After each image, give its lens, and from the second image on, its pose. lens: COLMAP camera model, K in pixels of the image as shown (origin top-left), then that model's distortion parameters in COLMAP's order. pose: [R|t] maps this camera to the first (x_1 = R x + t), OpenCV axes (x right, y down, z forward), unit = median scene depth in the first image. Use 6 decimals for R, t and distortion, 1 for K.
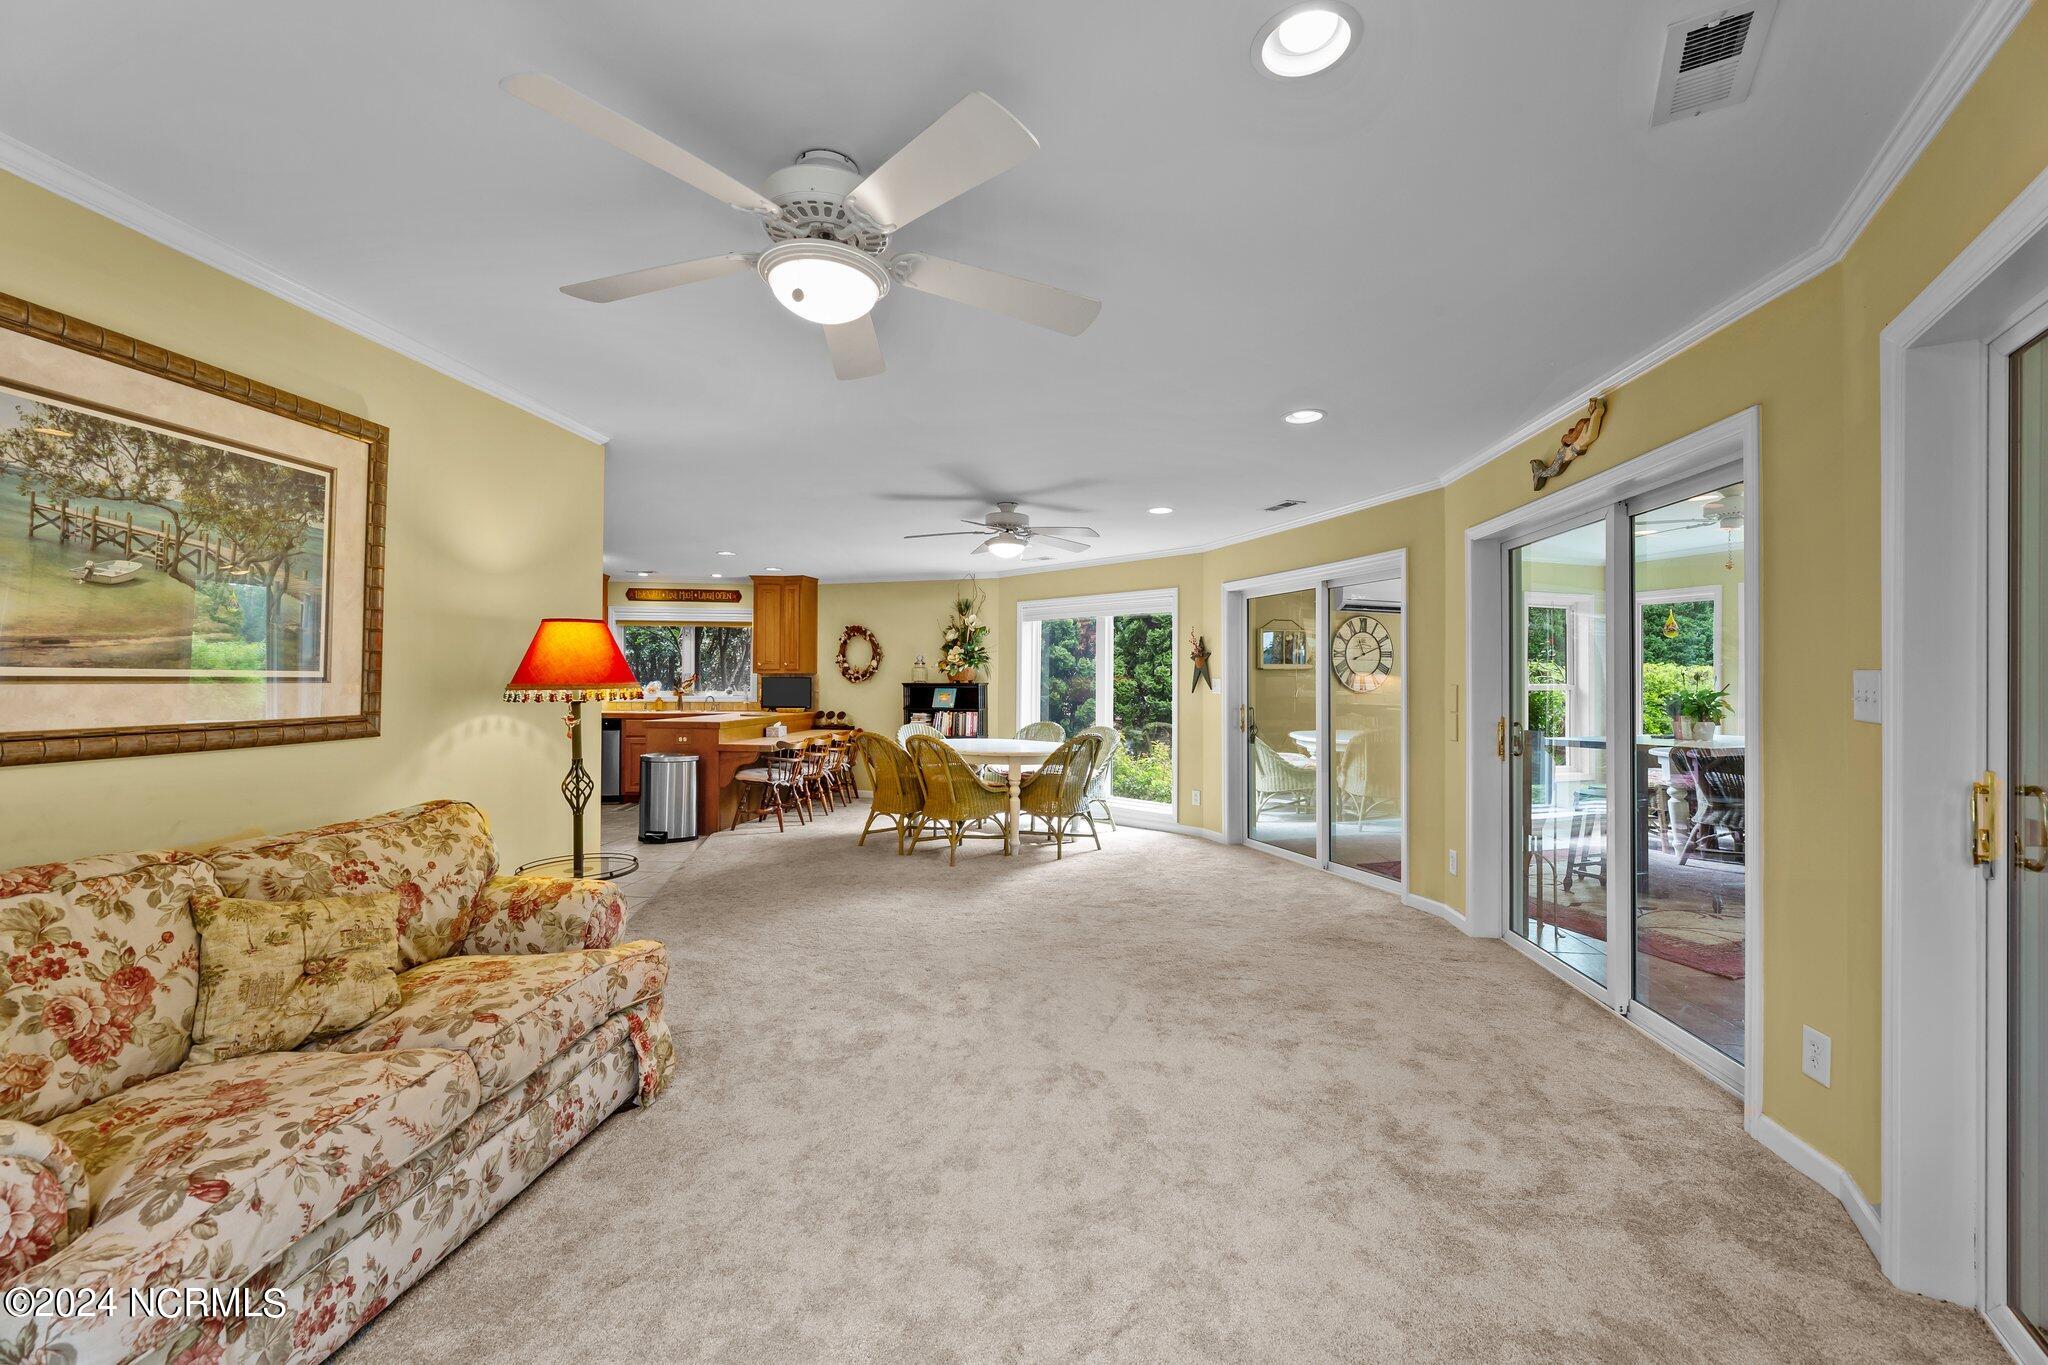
lens RADIAL K [[835.9, 0, 1010.7], [0, 835.9, 673.2], [0, 0, 1]] dist [-0.005577, 0.001358]
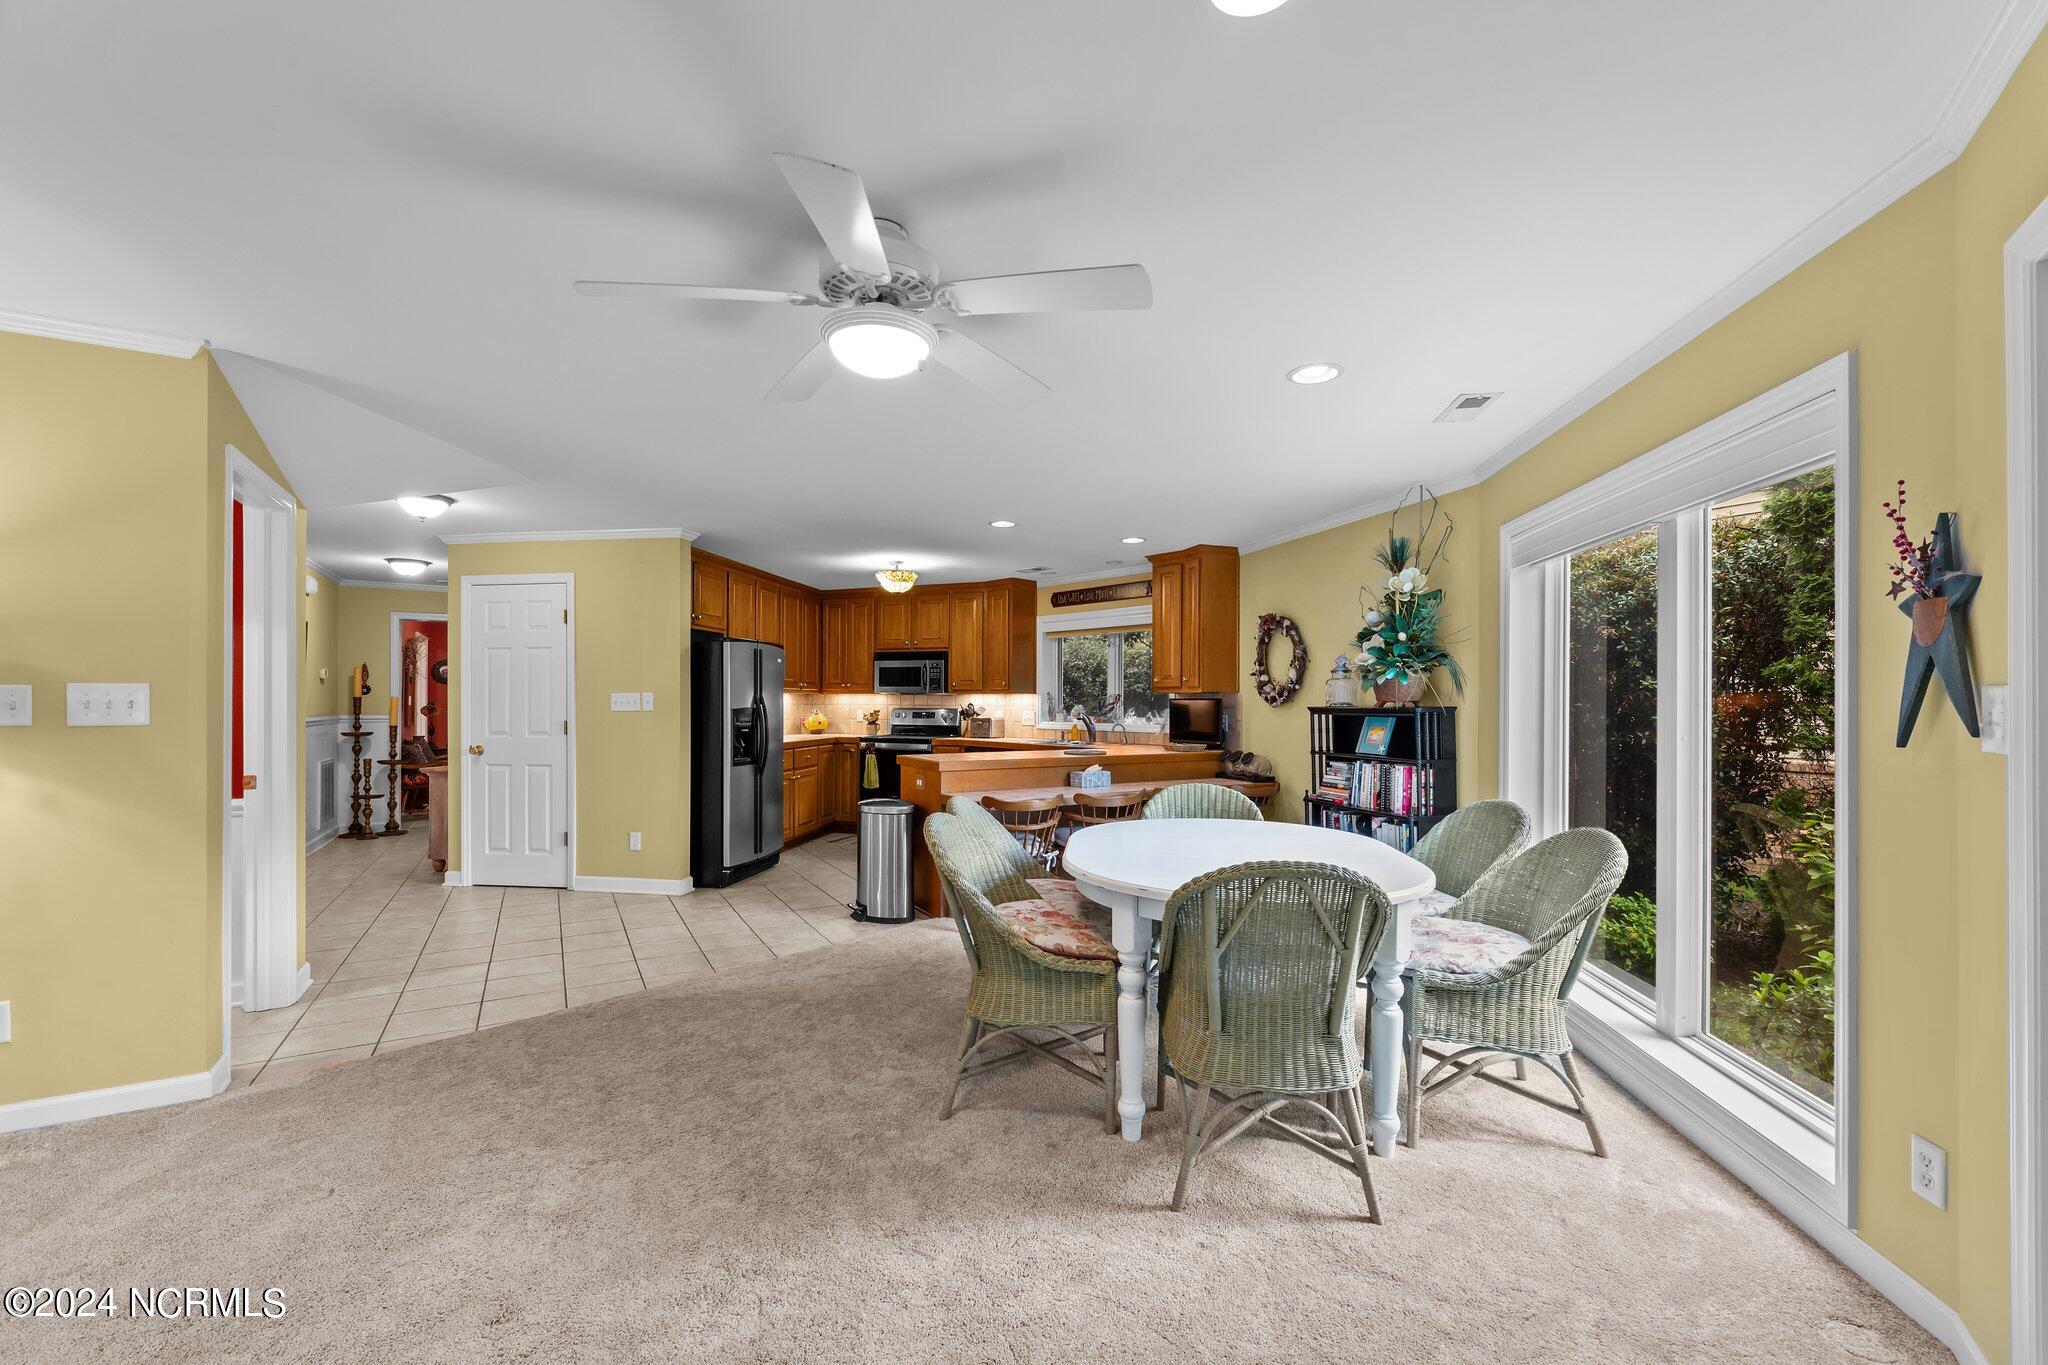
lens RADIAL K [[835.9, 0, 1030.6], [0, 835.9, 701.9], [0, 0, 1]] dist [-0.005577, 0.001358]
pose [[0.589679, -0.005087, -0.807622, 0.297283], [0.007179, 0.999974, -0.001057, 0.010514], [0.807606, -0.005174, 0.589700, 0.718457]]
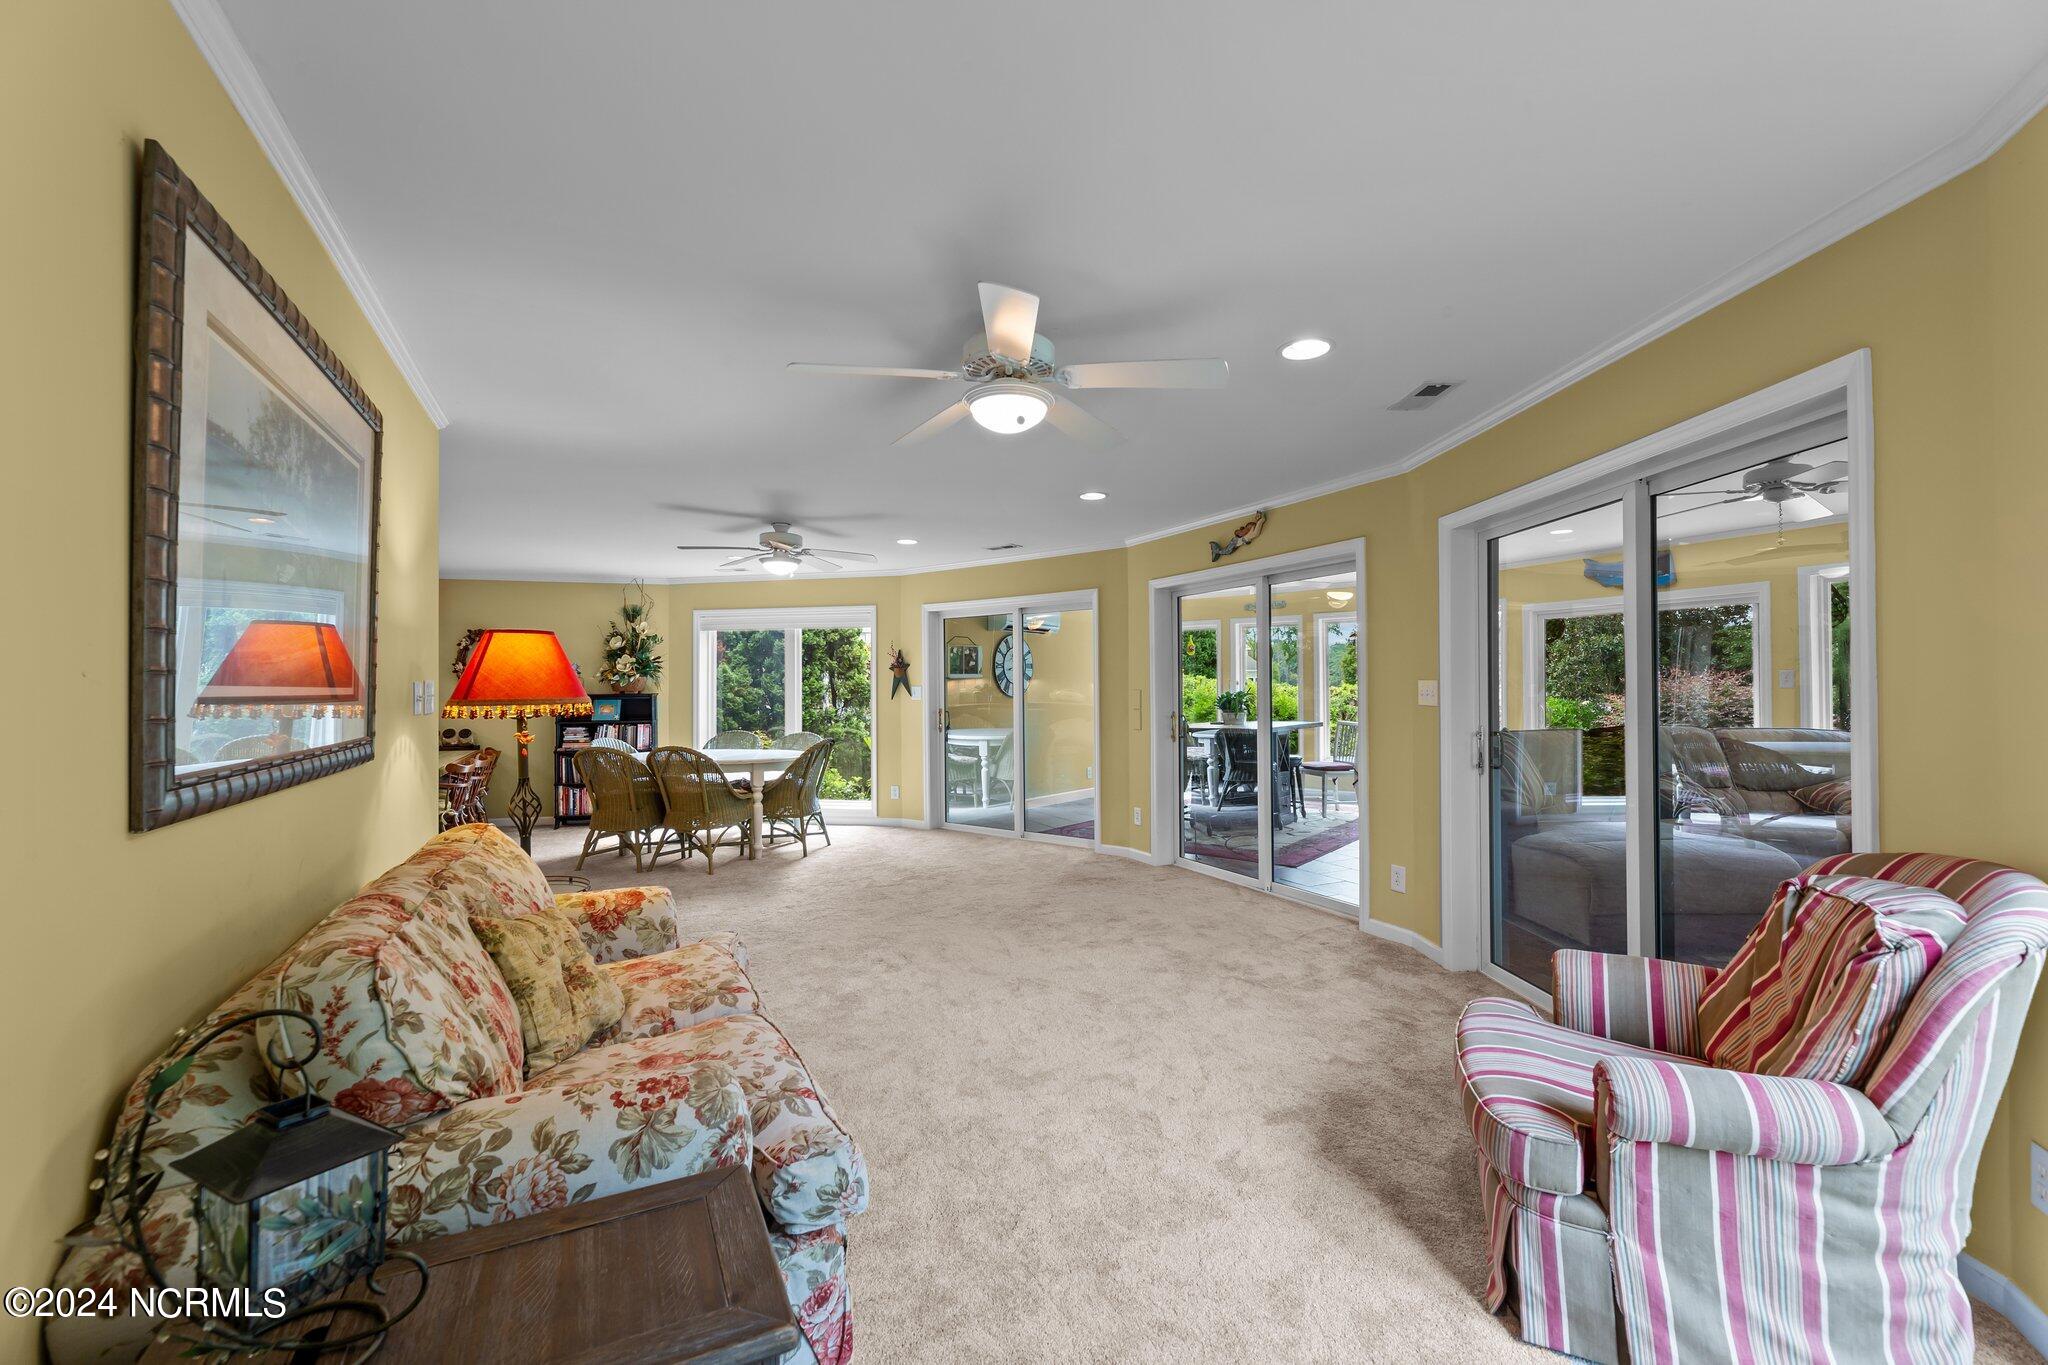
lens RADIAL K [[835.9, 0, 1034.5], [0, 835.9, 681.9], [0, 0, 1]] dist [-0.005577, 0.001358]
pose [[0.835124, -0.005656, 0.550032, -0.266810], [0.004758, 0.999984, 0.003059, -0.003162], [-0.550041, 0.000062, 0.835138, -0.052763]]
